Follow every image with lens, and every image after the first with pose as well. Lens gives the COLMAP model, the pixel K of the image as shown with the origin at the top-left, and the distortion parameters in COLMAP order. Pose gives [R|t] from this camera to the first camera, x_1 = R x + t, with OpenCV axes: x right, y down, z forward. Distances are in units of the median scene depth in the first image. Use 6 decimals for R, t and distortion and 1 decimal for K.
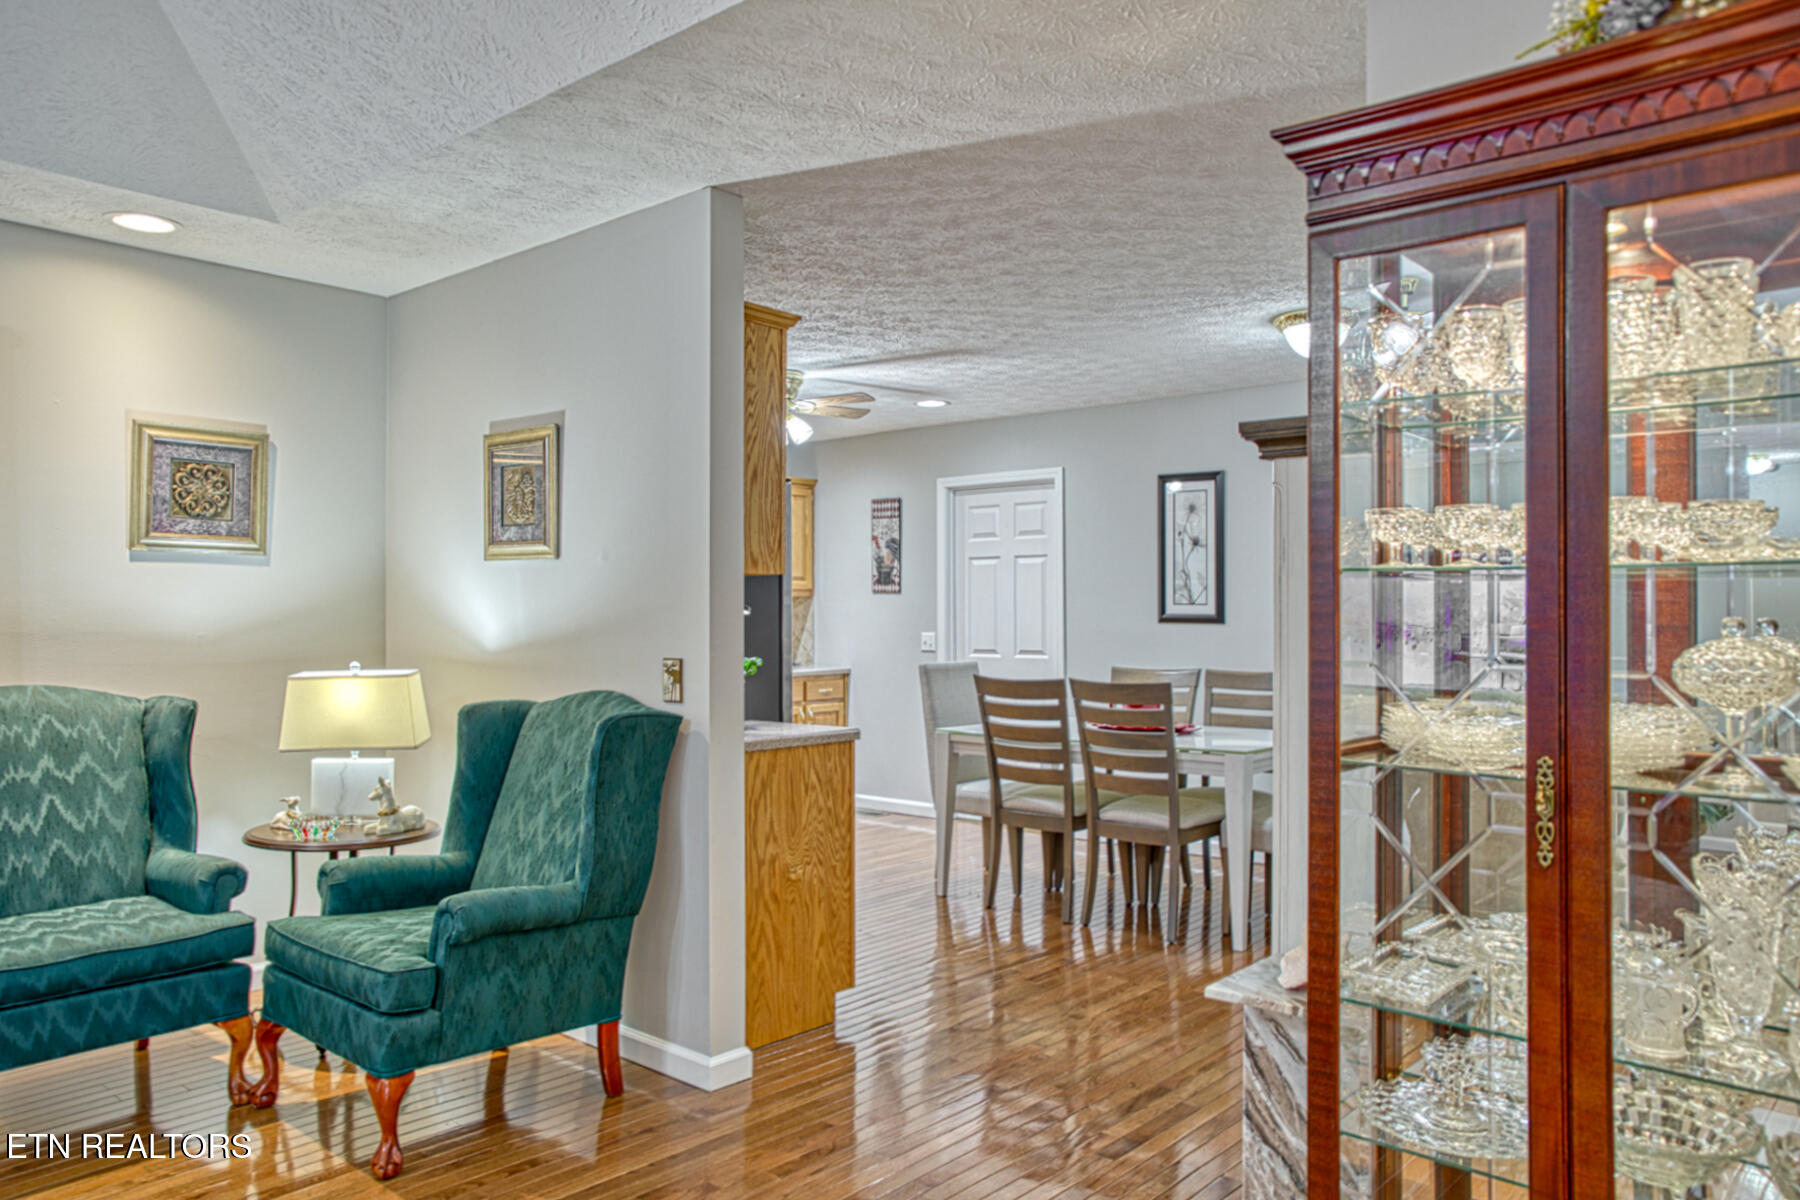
lens RADIAL K [[1272.5, 0, 900.0], [0, 1272.5, 600.0], [0, 0, 1]] dist [0.002268, 0.004032]
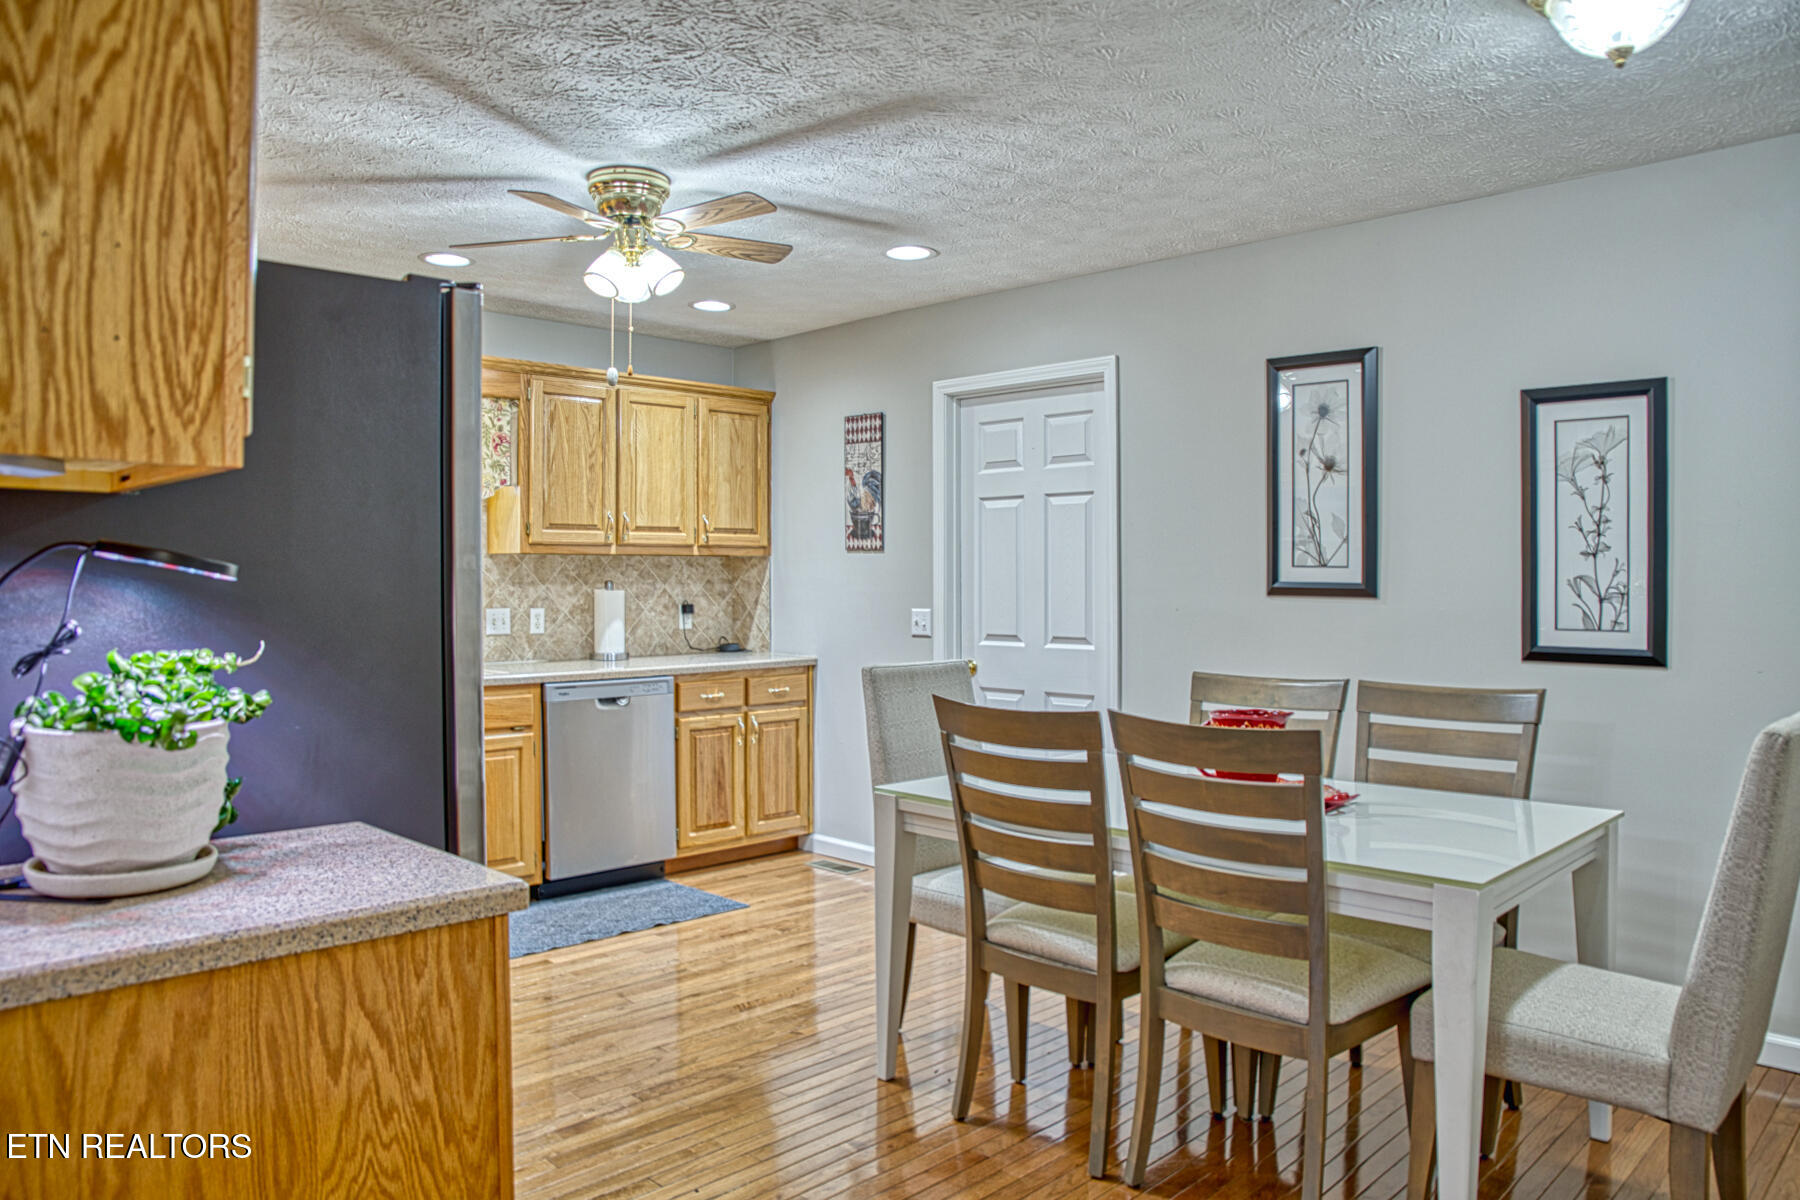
lens RADIAL K [[1270.8, 0, 900.0], [0, 1270.8, 600.0], [0, 0, 1]] dist [-0.084524, 0.001555]
pose [[0.998211, 0.002106, -0.059745, 0.060279], [-0.000540, 0.999656, 0.026230, 0.003783], [0.059780, -0.026151, 0.997869, 0.371501]]
